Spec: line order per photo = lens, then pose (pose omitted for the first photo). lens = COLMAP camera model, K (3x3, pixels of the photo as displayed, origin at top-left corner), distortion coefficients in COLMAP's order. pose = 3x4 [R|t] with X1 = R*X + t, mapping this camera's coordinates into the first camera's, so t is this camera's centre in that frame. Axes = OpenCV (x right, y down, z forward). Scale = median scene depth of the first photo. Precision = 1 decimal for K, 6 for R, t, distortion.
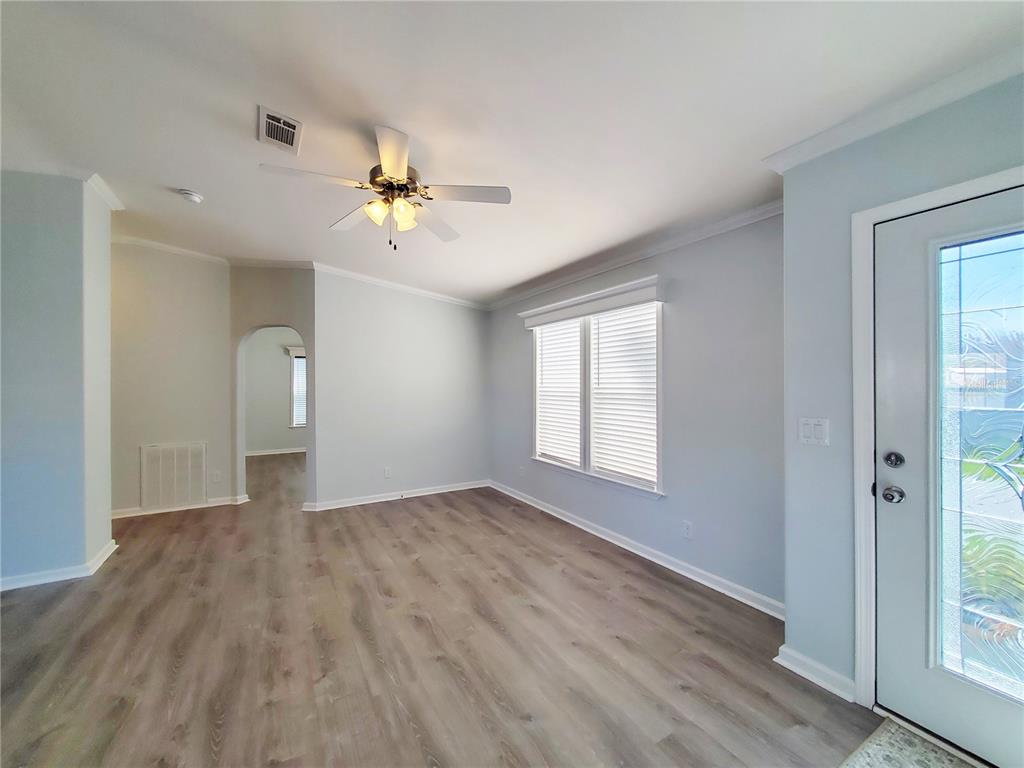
lens RADIAL K [[405.7, 0, 512.1], [0, 405.7, 381.5], [0, 0, 1]] dist [-0.001730, 0.000720]
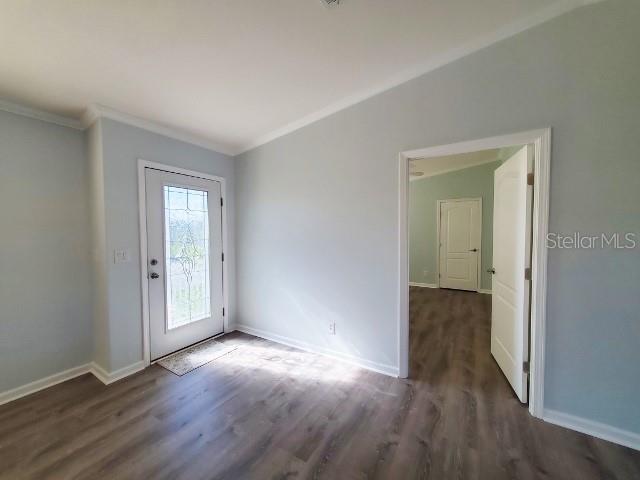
lens RADIAL K [[253.6, 0, 319.9], [0, 253.6, 239.7], [0, 0, 1]] dist [-0.001730, 0.000720]
pose [[-0.467906, -0.030215, 0.883262, -0.917815], [0.001755, 0.999382, 0.035118, -0.005527], [-0.883777, 0.017982, -0.467564, 0.779449]]
